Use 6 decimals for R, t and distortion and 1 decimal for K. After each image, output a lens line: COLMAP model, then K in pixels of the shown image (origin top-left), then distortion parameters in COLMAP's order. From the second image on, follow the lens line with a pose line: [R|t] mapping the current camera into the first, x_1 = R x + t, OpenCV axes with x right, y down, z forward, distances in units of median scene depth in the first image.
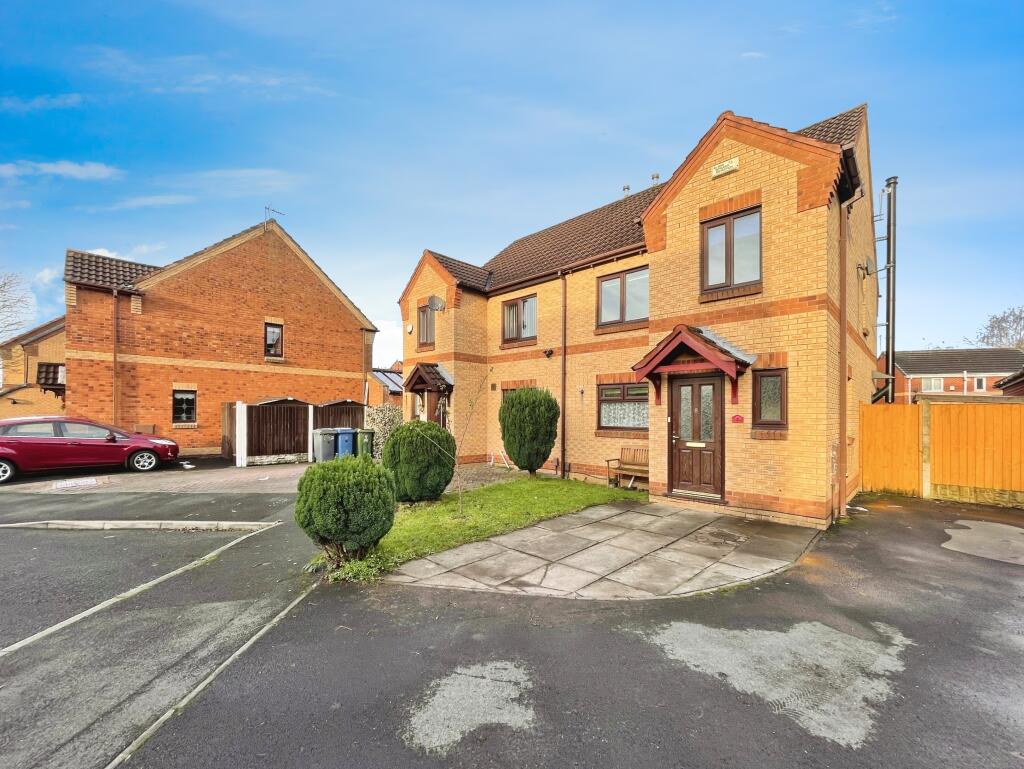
lens RADIAL K [[418.1, 0, 484.3], [0, 418.1, 409.3], [0, 0, 1]] dist [-0.000869, 0.000688]
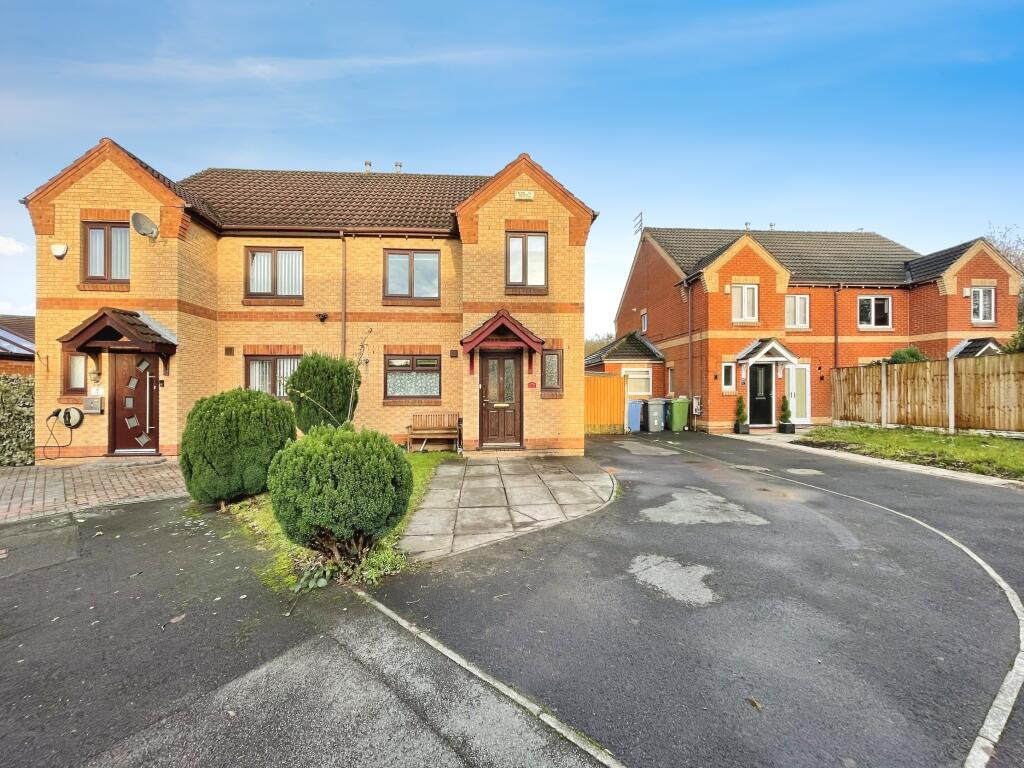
lens RADIAL K [[415.6, 0, 511.4], [0, 415.6, 388.4], [0, 0, 1]] dist [0.000044, -0.000748]
pose [[0.655421, -0.008727, 0.755213, -0.413715], [0.001040, 0.999943, 0.010652, 0.018251], [-0.755263, -0.006196, 0.655393, 0.149959]]
